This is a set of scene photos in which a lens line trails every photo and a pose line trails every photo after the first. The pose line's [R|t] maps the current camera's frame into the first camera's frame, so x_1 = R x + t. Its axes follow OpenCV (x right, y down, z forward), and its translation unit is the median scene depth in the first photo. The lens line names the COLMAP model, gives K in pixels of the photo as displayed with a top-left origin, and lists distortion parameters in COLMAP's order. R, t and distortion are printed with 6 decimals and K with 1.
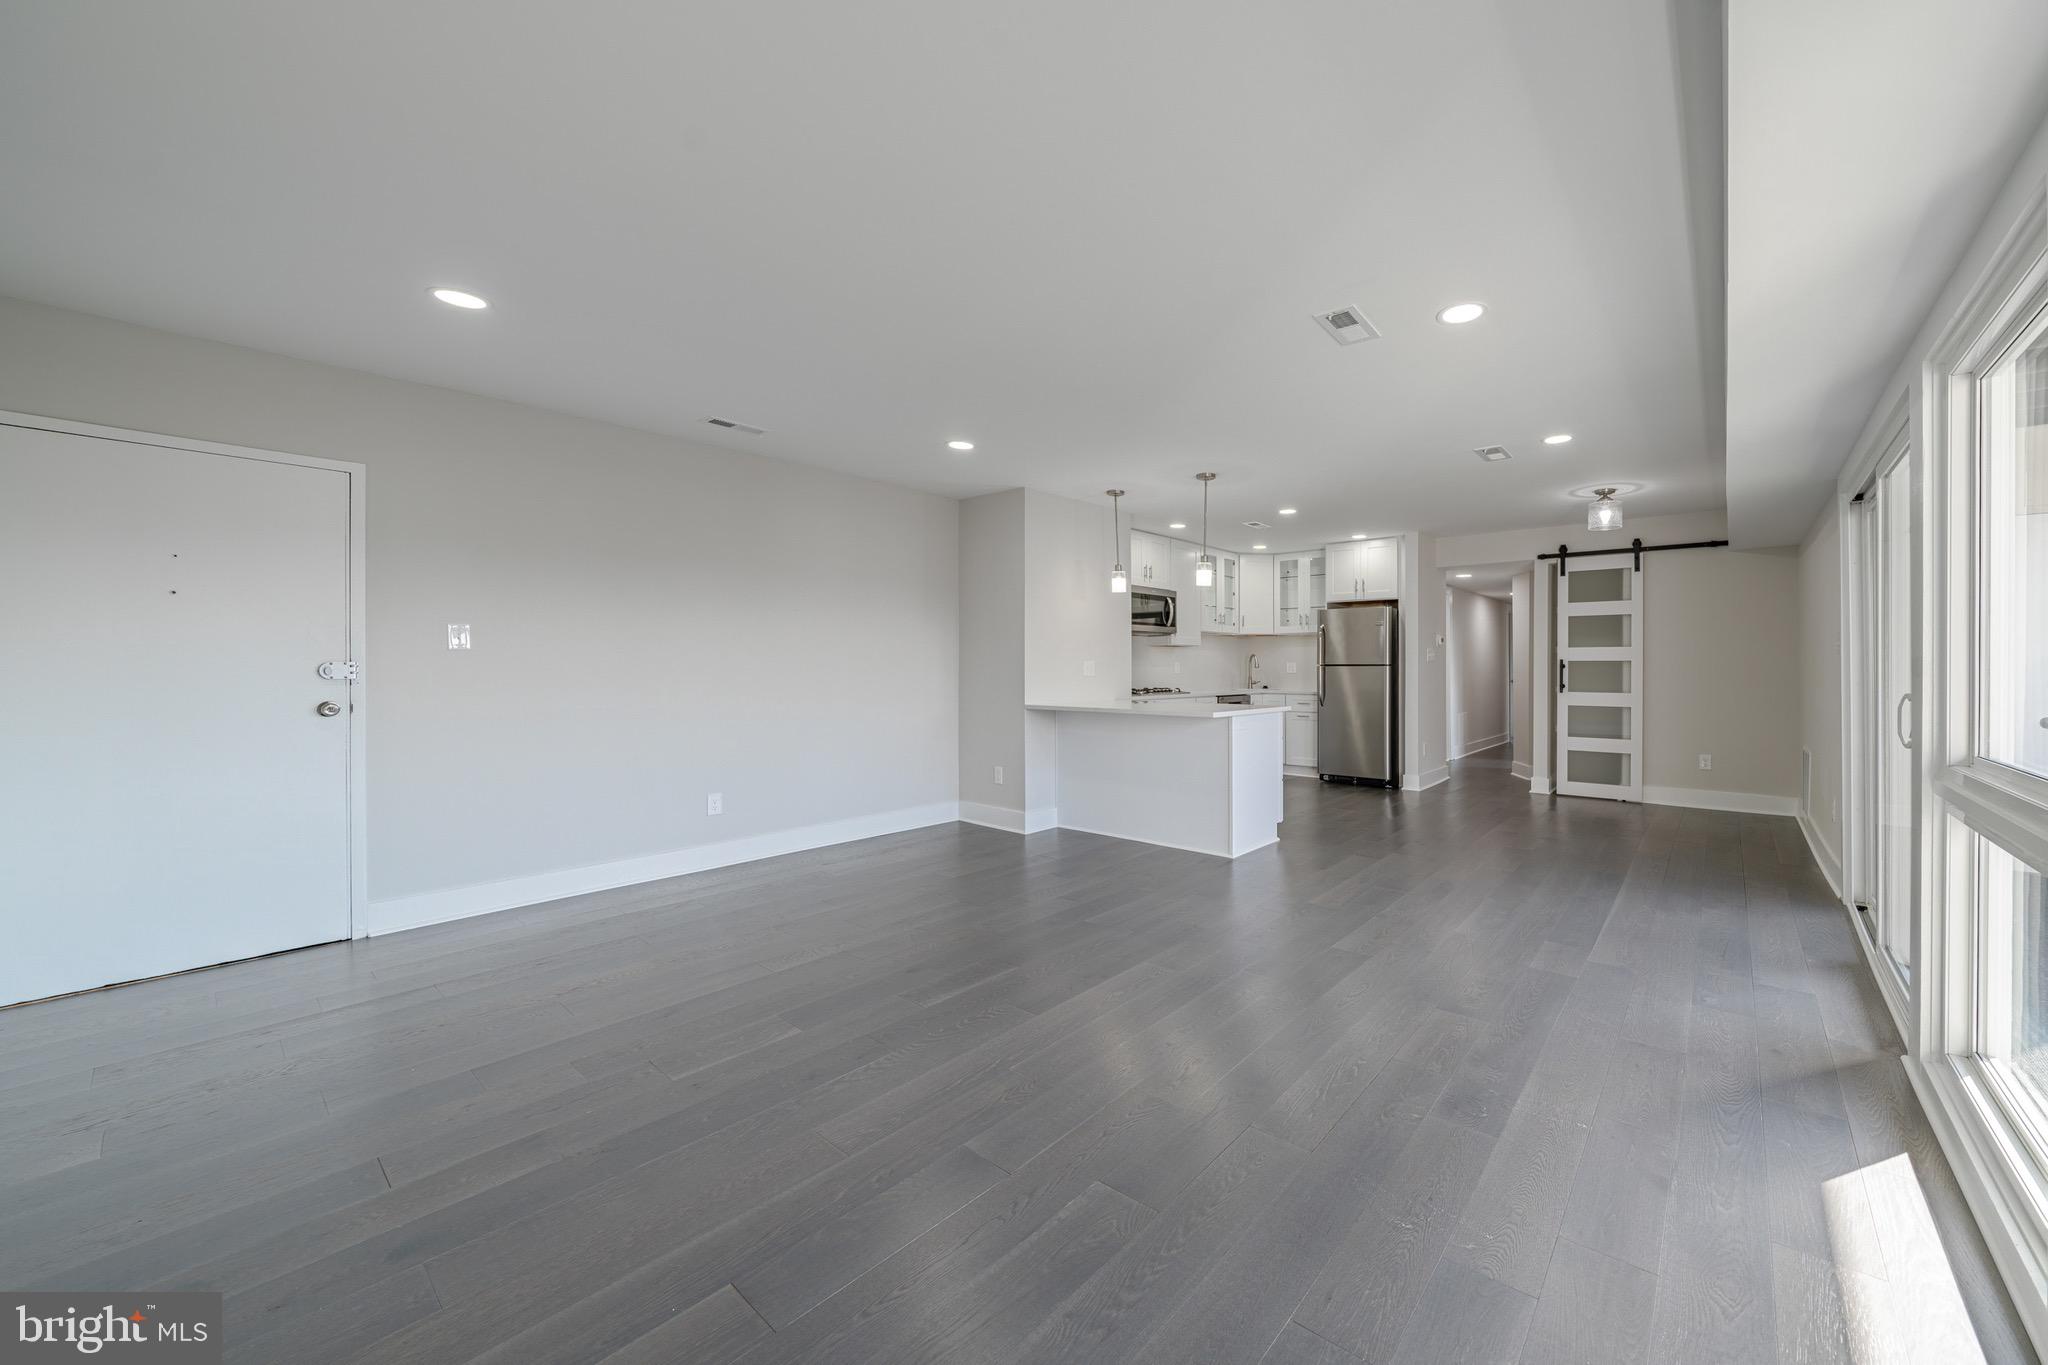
lens RADIAL K [[737.4, 0, 1195.8], [0, 737.4, 678.8], [0, 0, 1]] dist [0.000163, 0.000029]
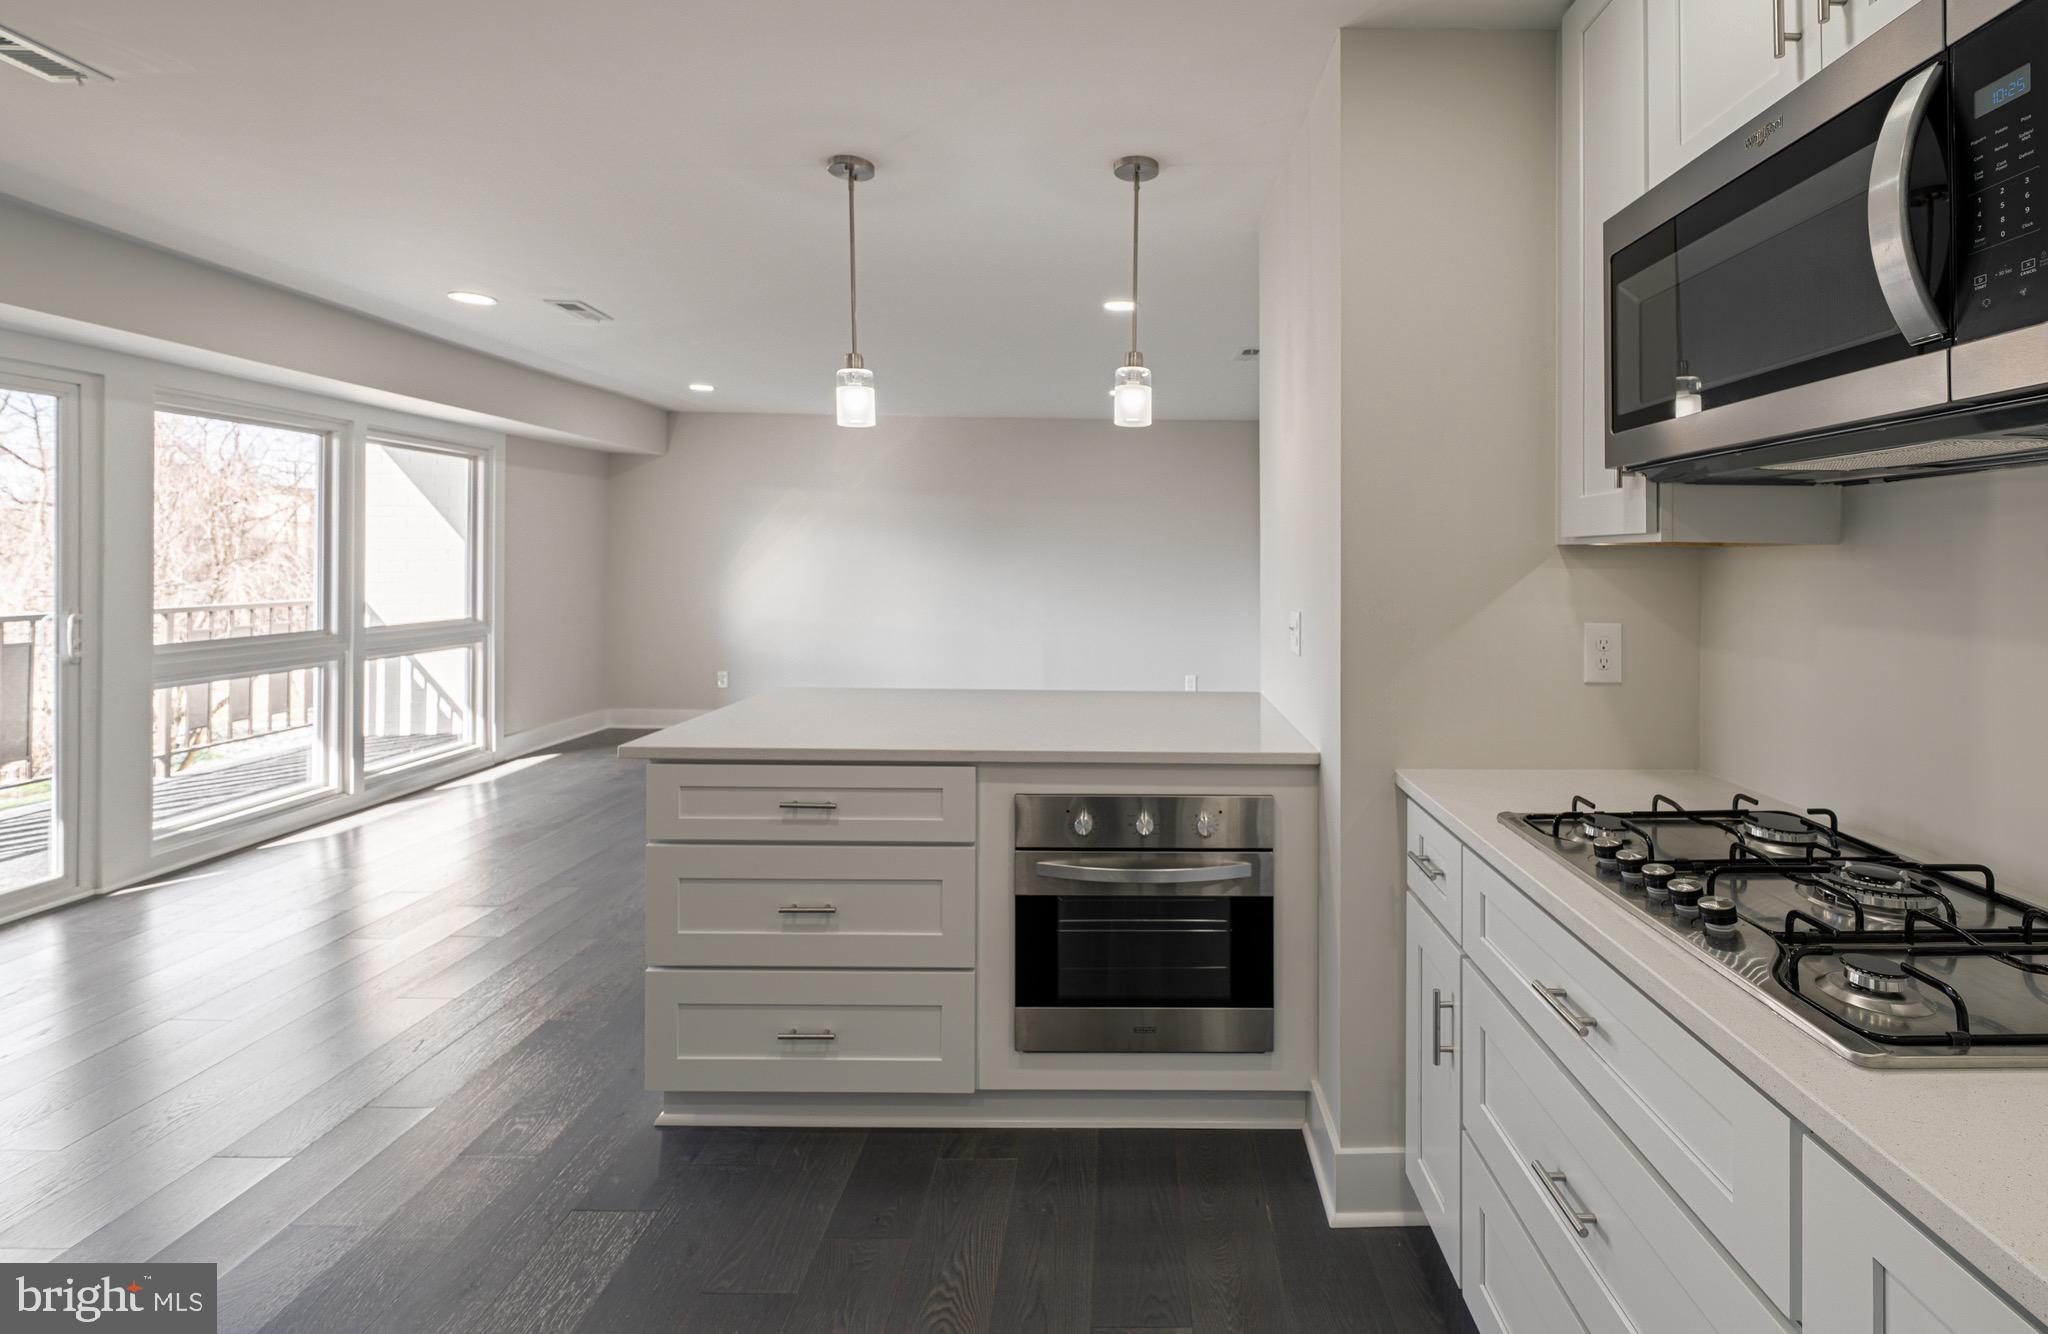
lens RADIAL K [[922.4, 0, 1134.6], [0, 922.4, 558.6], [0, 0, 1]] dist [-0.001977, 0.000316]
pose [[-0.809394, -0.003760, -0.587254, 0.137709], [-0.017056, 0.999708, 0.017106, -0.044300], [0.587018, 0.023861, -0.809222, 1.109686]]
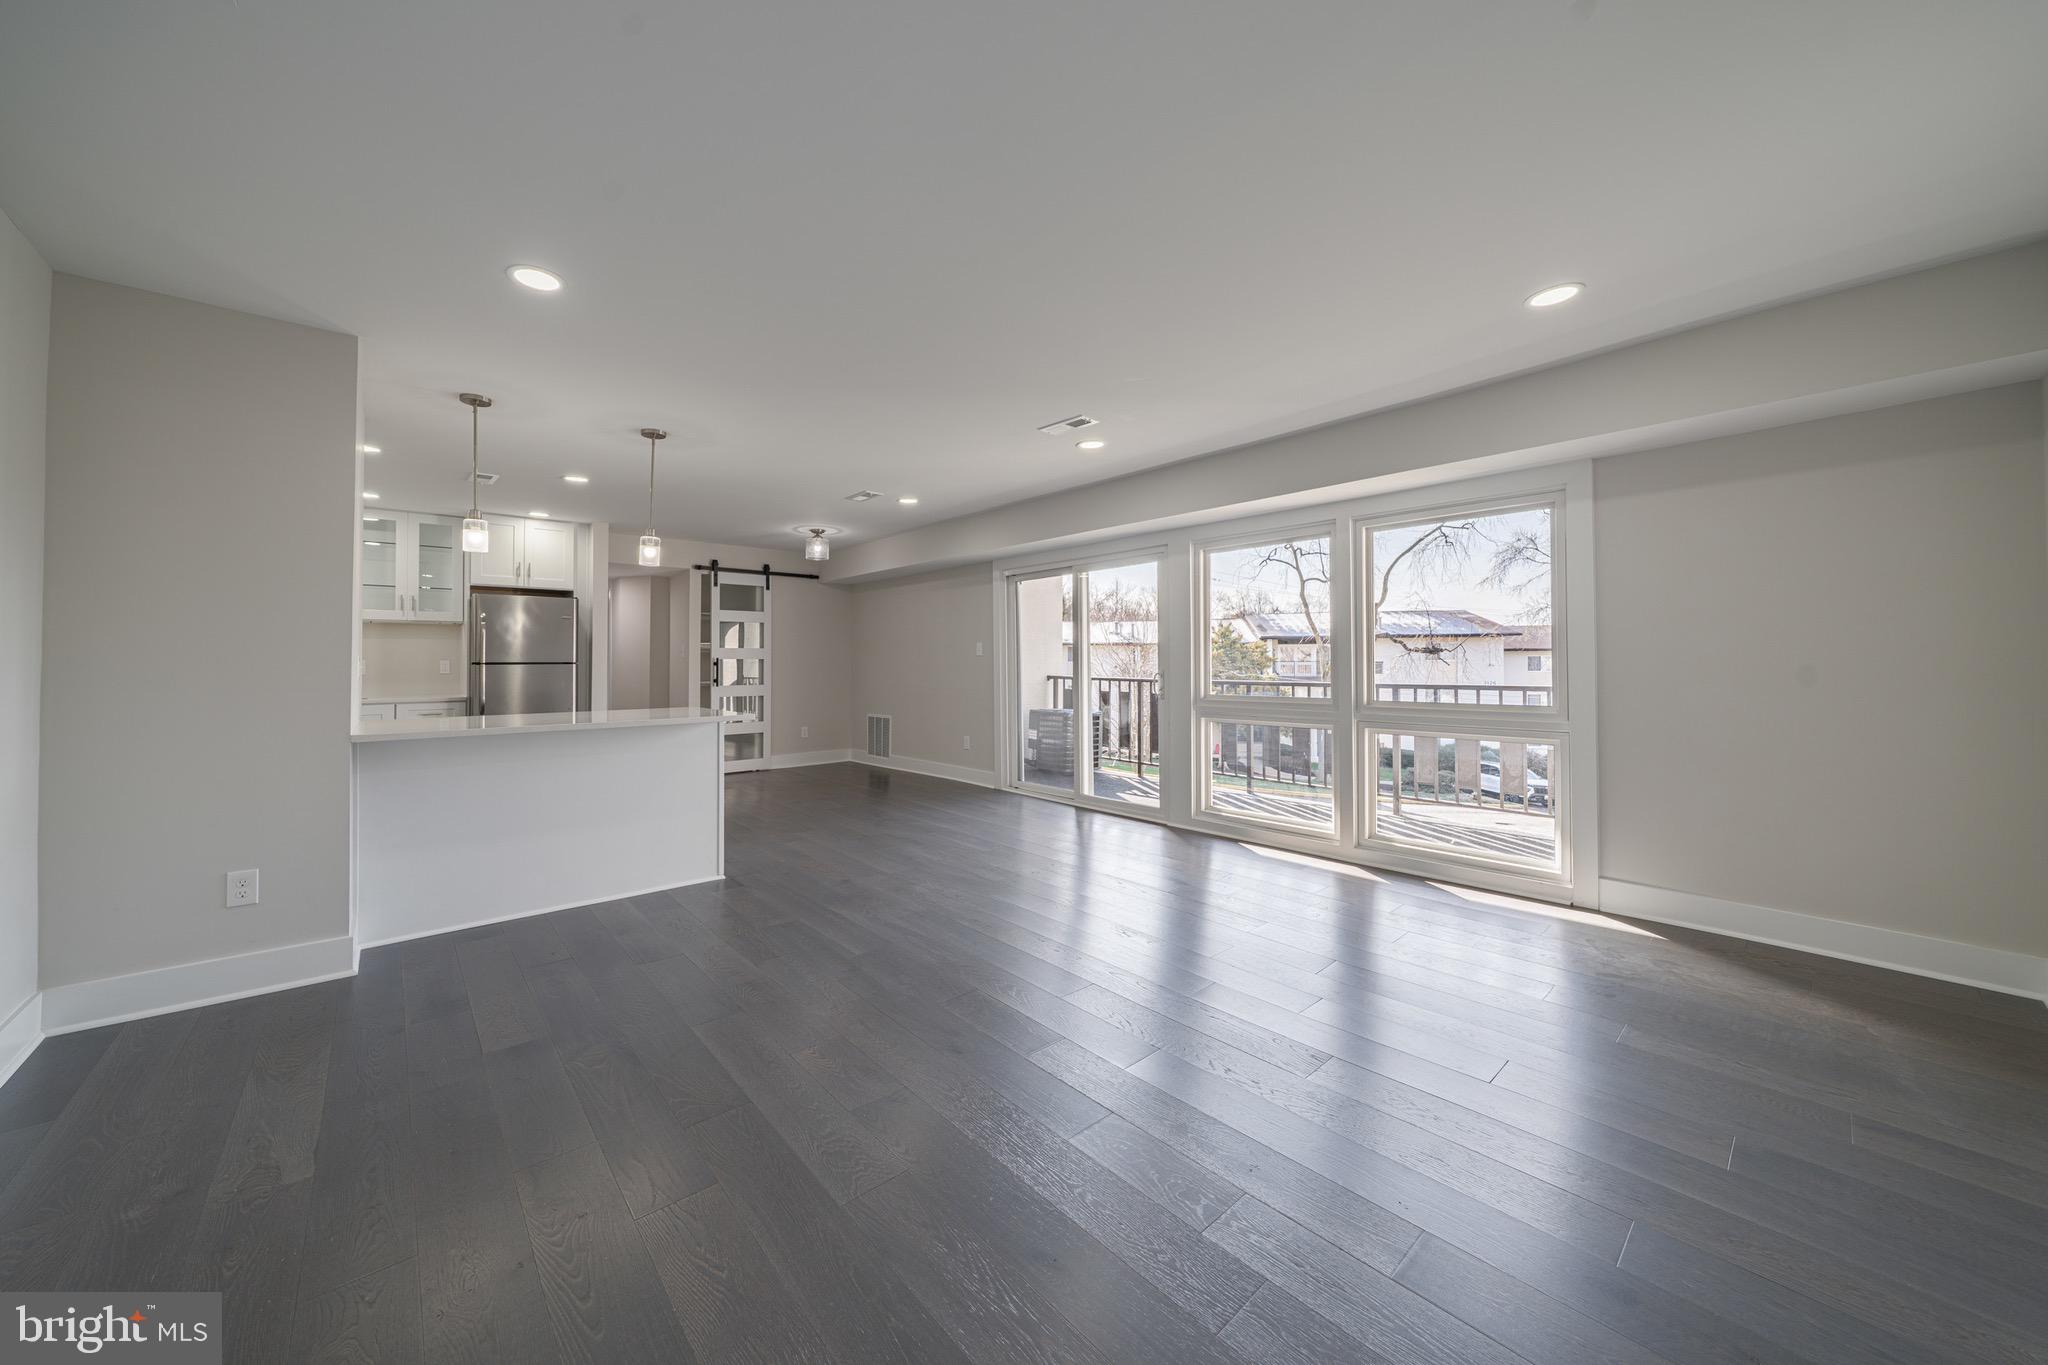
lens RADIAL K [[724.2, 0, 970.8], [0, 724.2, 674.5], [0, 0, 1]] dist [-0.008540, -0.000016]
pose [[0.254667, -0.014536, 0.966920, -0.493030], [0.022441, 0.999707, 0.009118, -0.003627], [-0.966768, 0.019377, 0.254918, 0.329878]]
